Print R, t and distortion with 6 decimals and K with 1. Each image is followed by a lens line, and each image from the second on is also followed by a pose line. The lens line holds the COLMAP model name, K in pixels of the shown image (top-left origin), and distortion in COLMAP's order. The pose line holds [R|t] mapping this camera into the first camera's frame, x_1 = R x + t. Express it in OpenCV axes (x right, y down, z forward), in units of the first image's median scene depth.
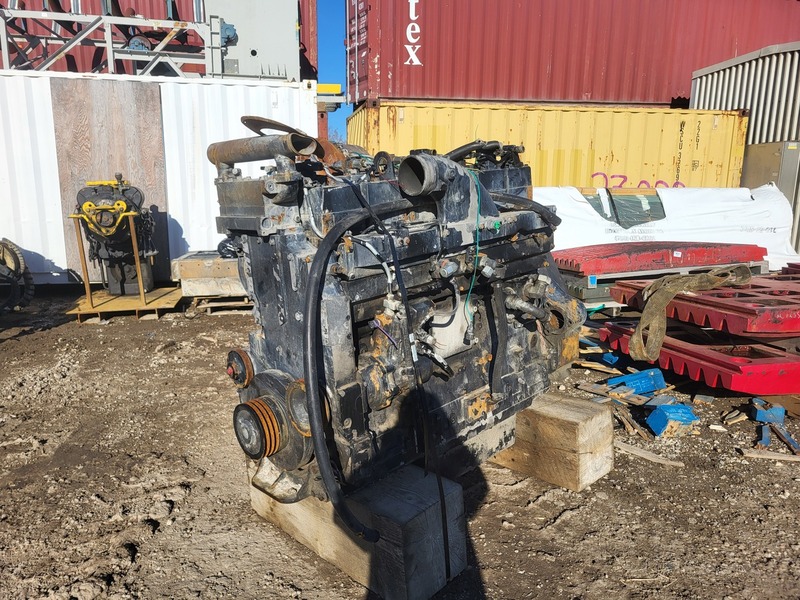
lens RADIAL K [[607.6, 0, 400.8], [0, 607.6, 309.8], [0, 0, 1]] dist [0.005347, -0.004375]
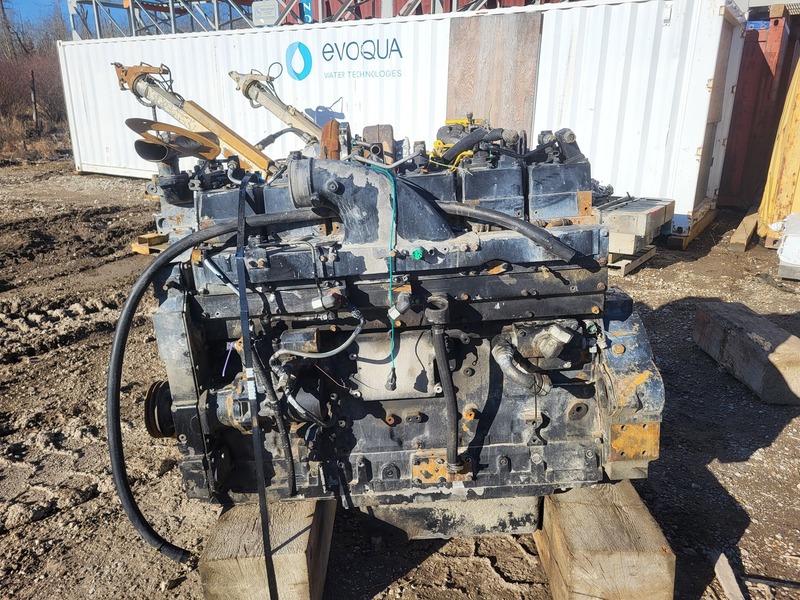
lens RADIAL K [[598.3, 0, 400.0], [0, 598.3, 300.0], [0, 0, 1]] dist [0.042559, 0.000267]
pose [[0.706257, 0.217666, -0.673664, 0.560056], [-0.135478, 0.975530, 0.173168, -0.180993], [0.694872, -0.031034, 0.718464, 0.402681]]
